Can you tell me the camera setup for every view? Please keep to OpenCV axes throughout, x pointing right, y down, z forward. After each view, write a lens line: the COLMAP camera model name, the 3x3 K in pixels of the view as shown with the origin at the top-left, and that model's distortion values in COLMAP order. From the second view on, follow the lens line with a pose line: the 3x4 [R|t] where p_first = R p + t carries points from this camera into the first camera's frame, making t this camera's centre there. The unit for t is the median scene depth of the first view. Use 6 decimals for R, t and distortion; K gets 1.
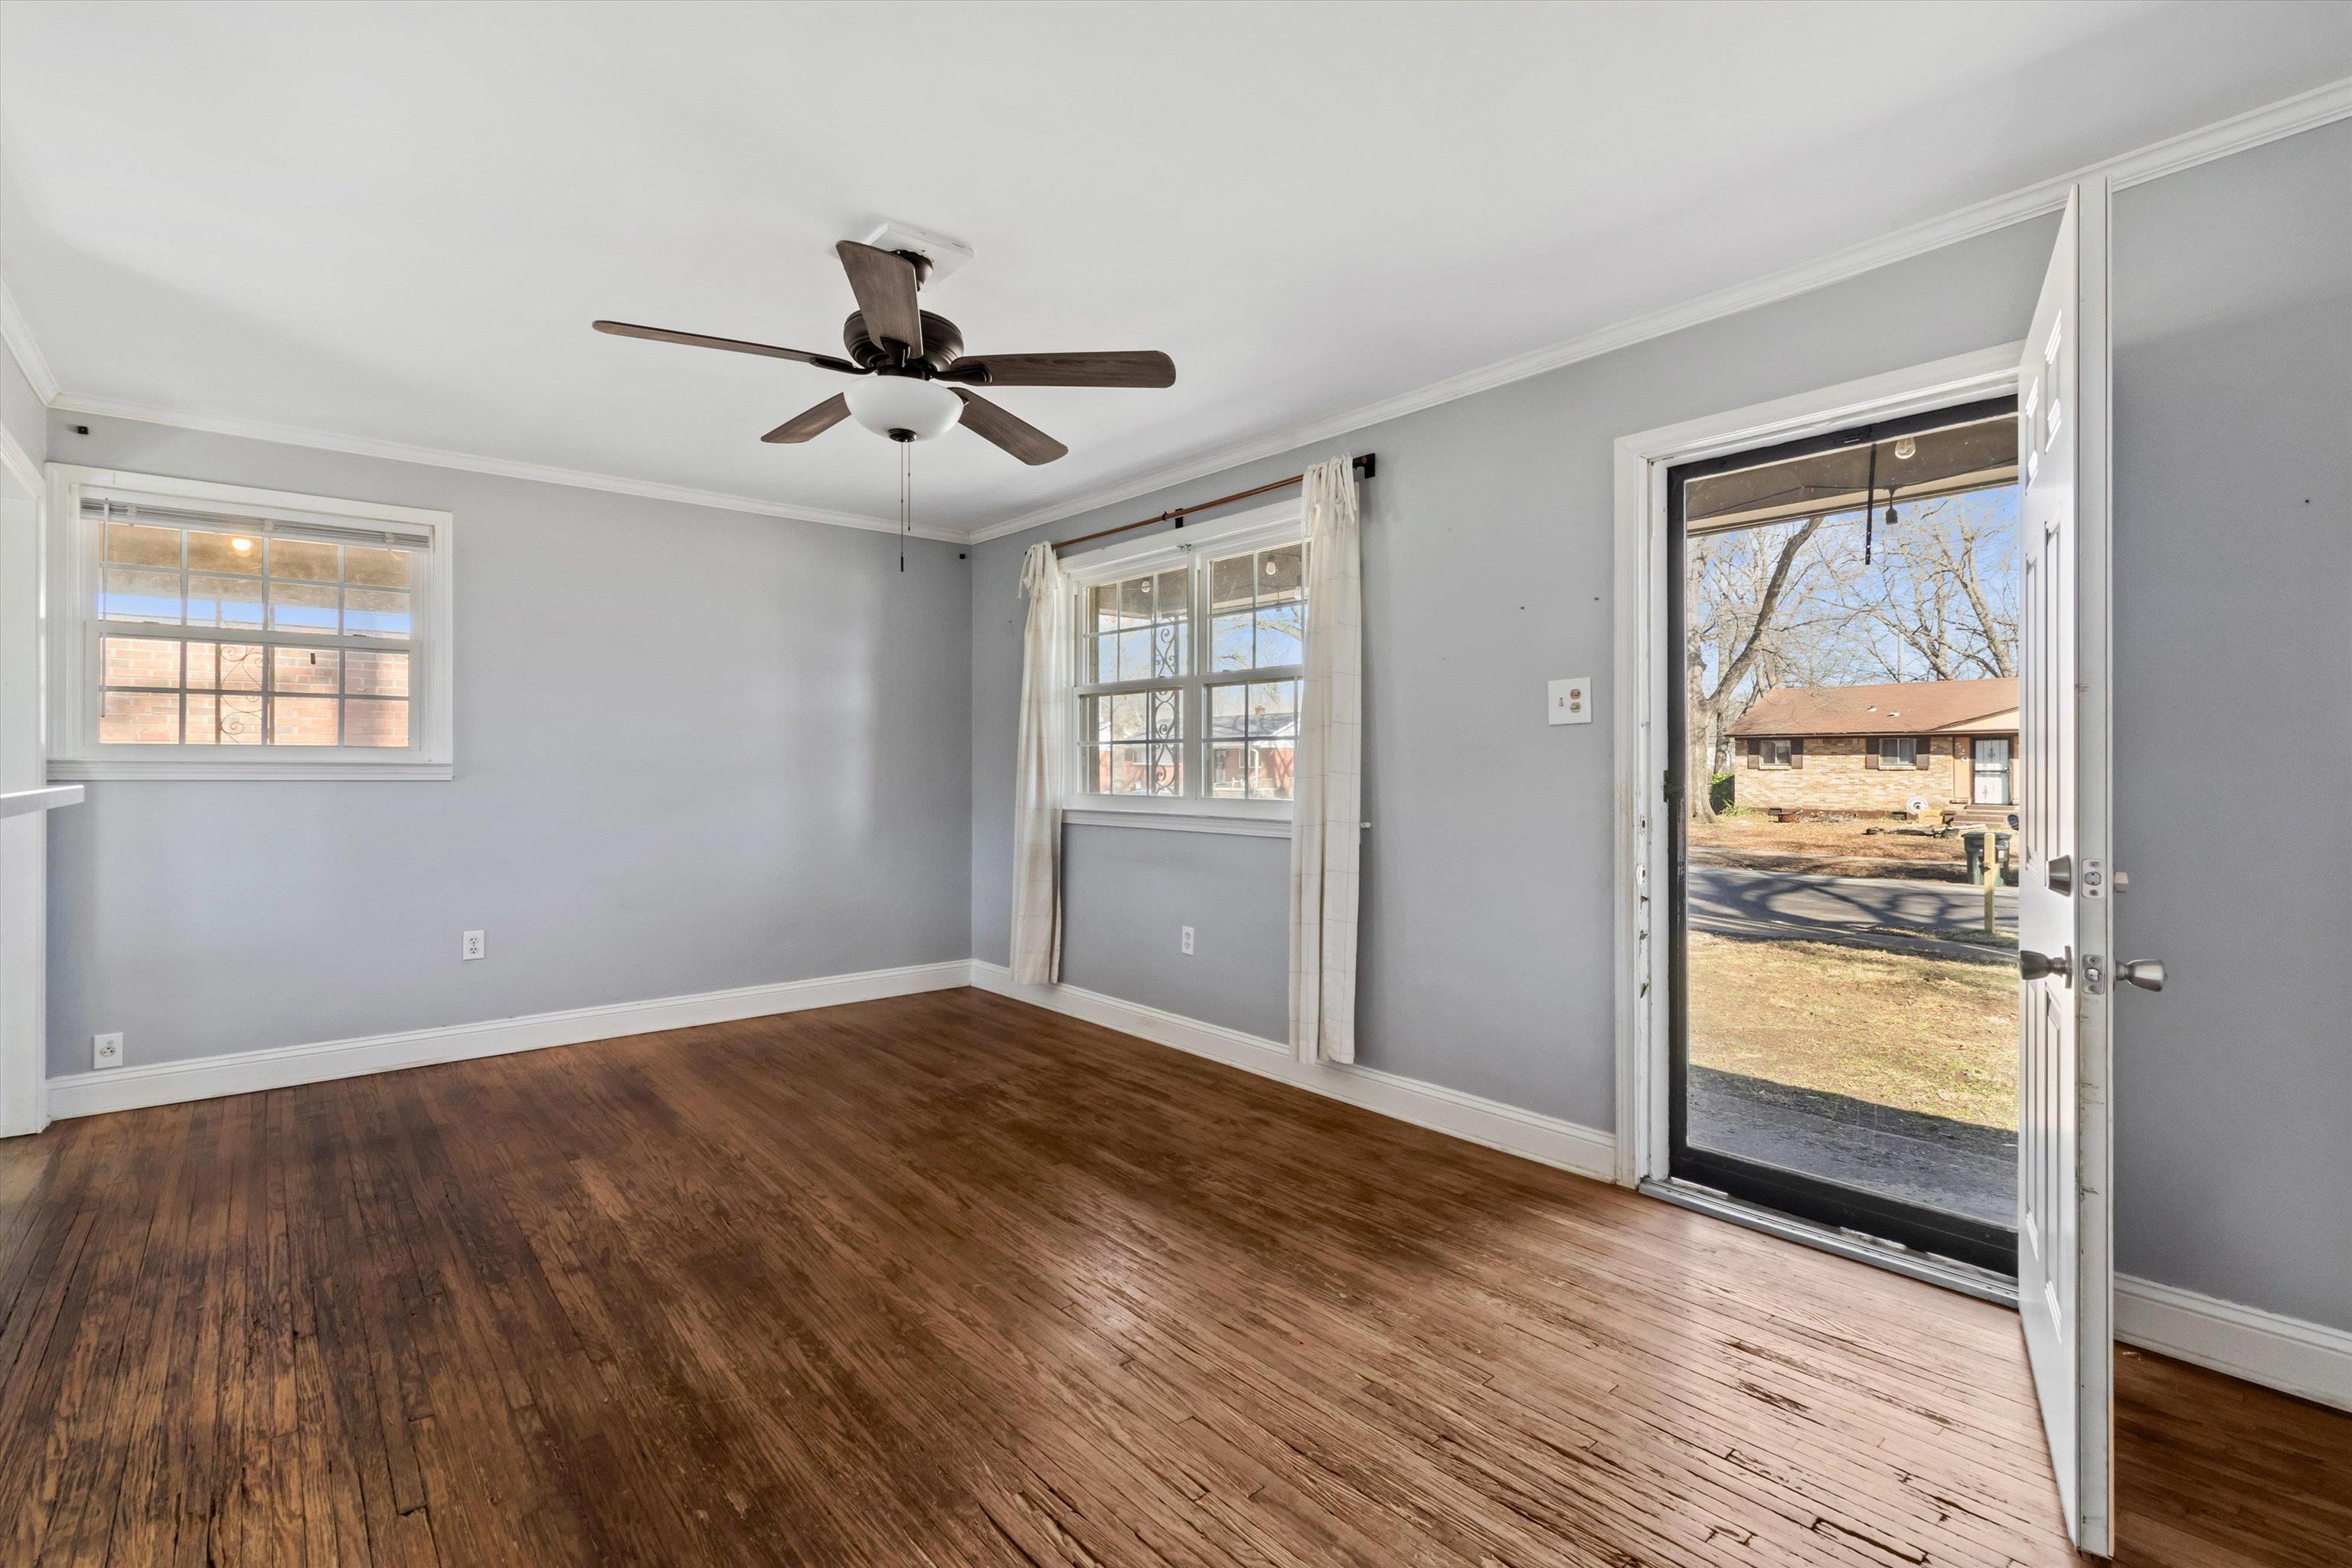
lens RADIAL K [[1087.4, 0, 1177.5], [0, 1087.4, 765.1], [0, 0, 1]] dist [0.002026, -0.000166]
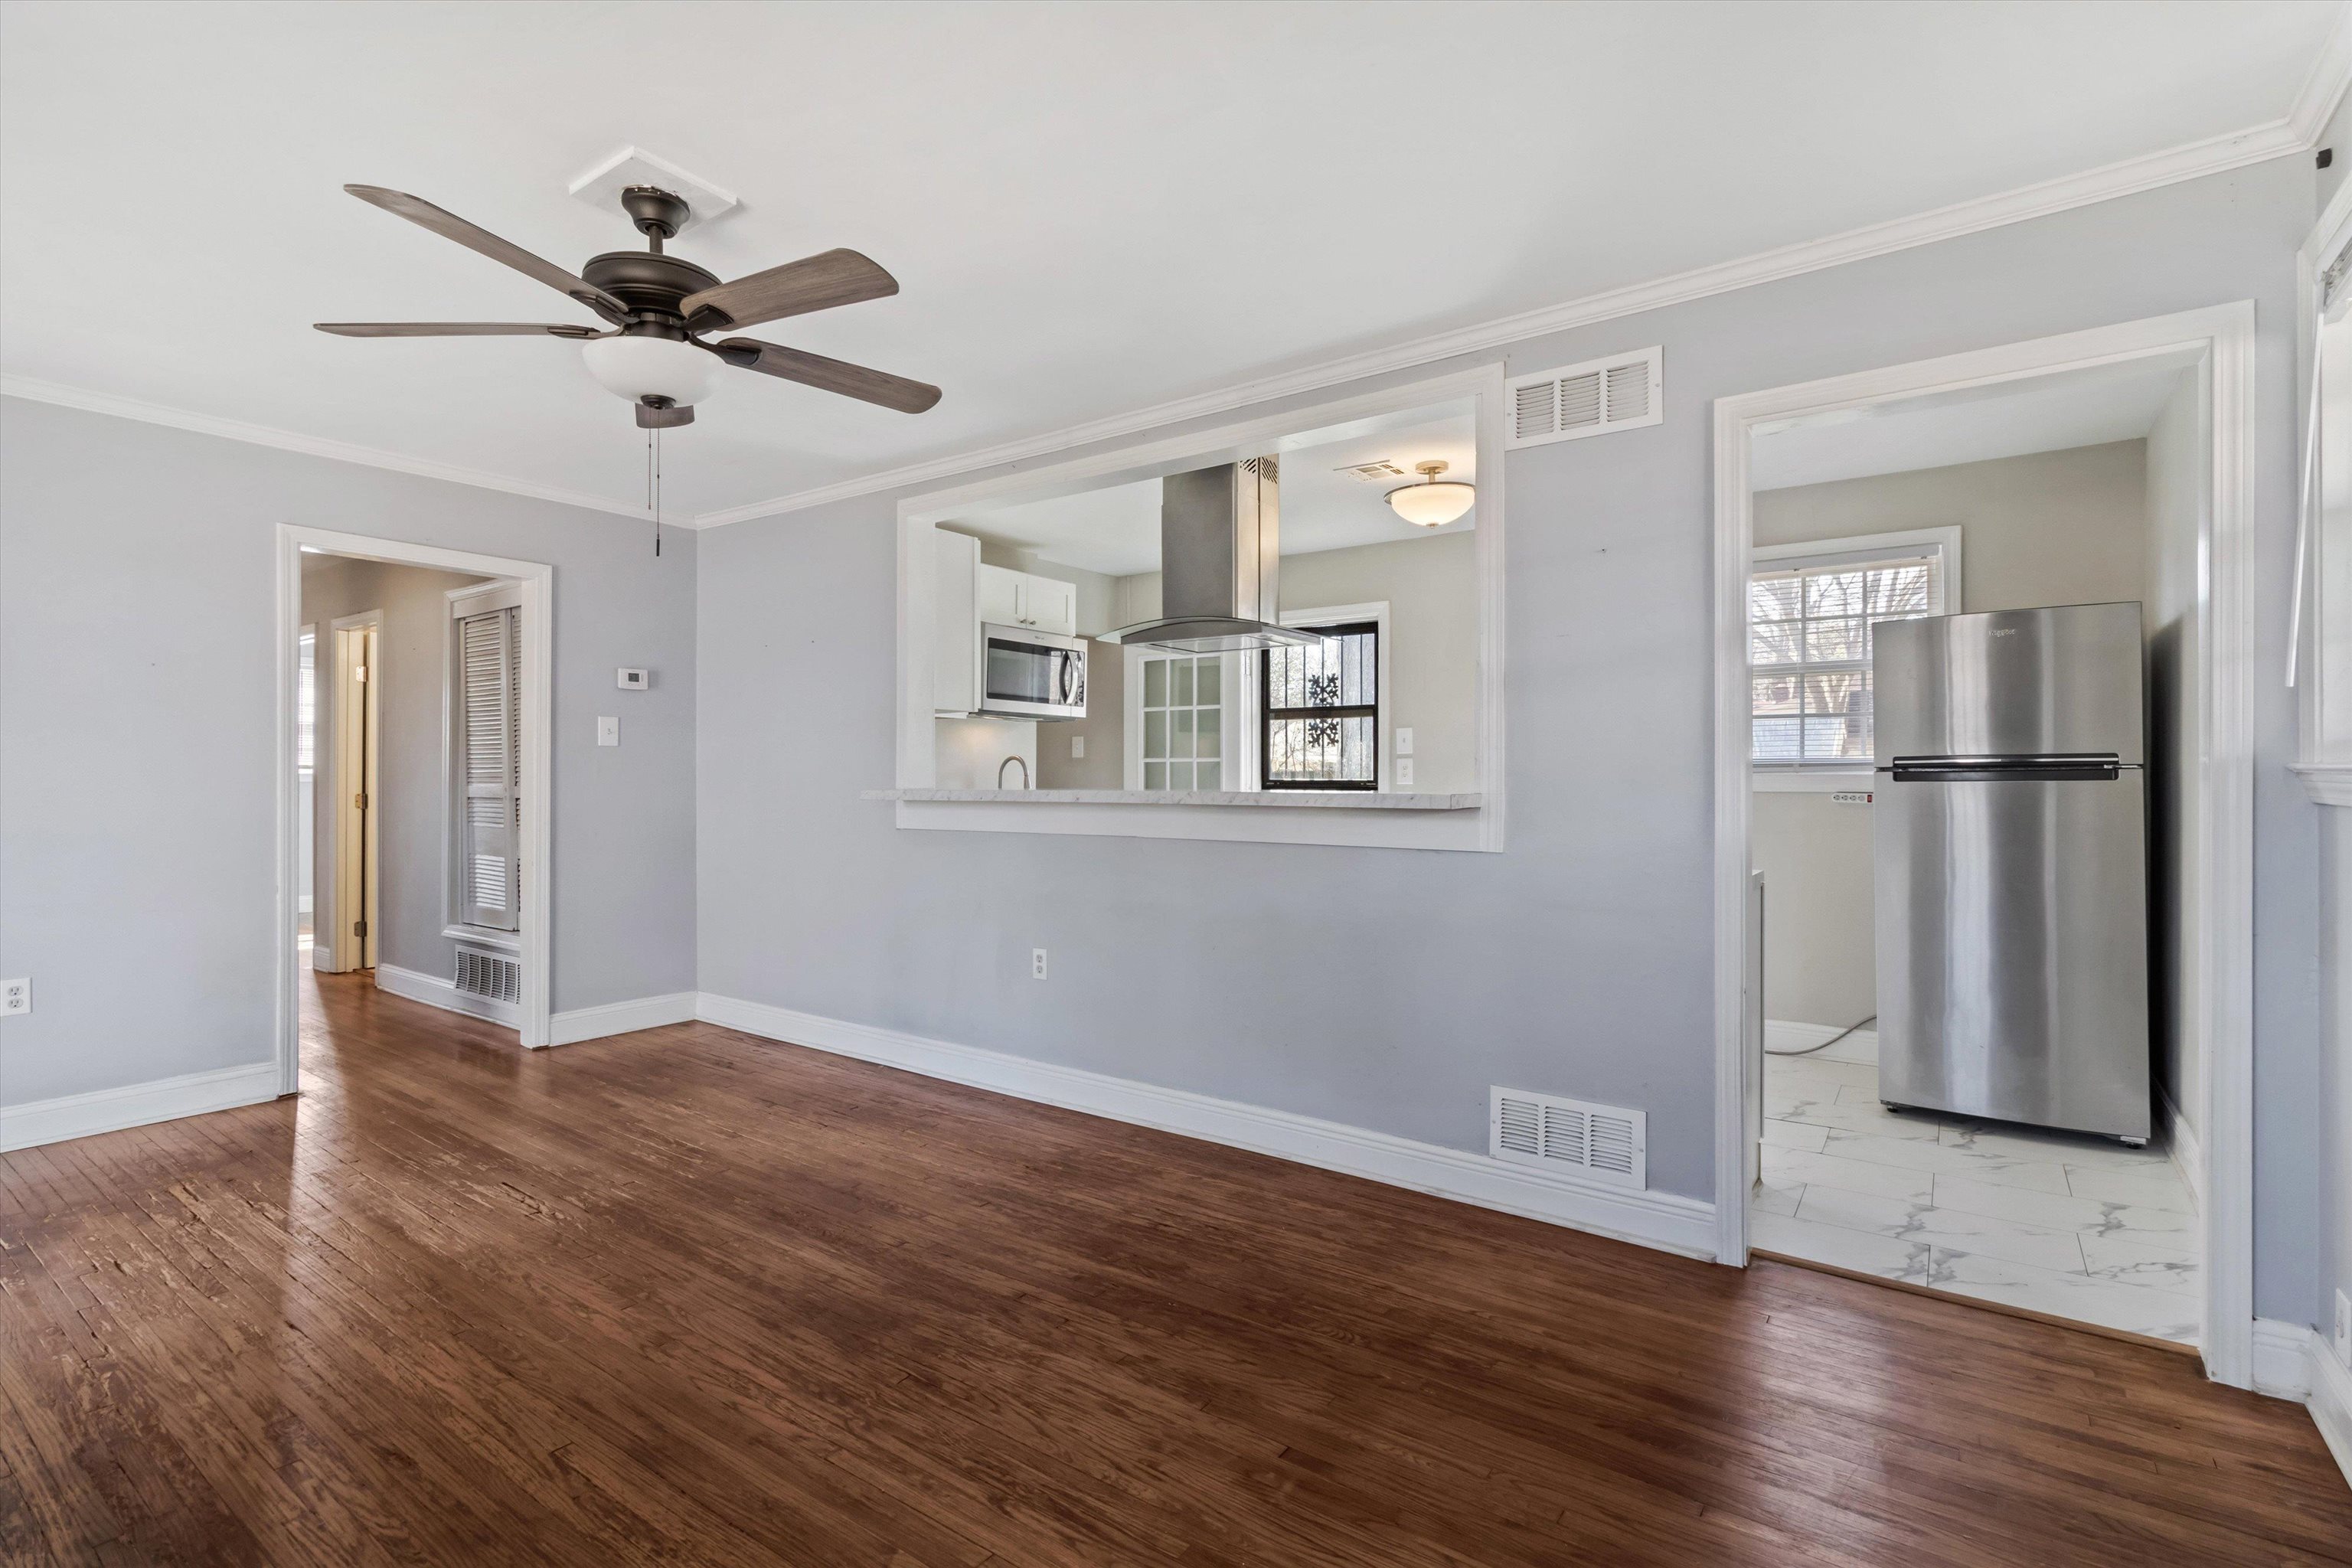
lens RADIAL K [[1087.4, 0, 1161.0], [0, 1087.4, 772.2], [0, 0, 1]] dist [0.002026, -0.000166]
pose [[-0.972518, -0.003630, -0.232801, -0.328186], [-0.002222, 0.999978, -0.006309, 0.002946], [0.232819, -0.005619, -0.972504, 1.439386]]
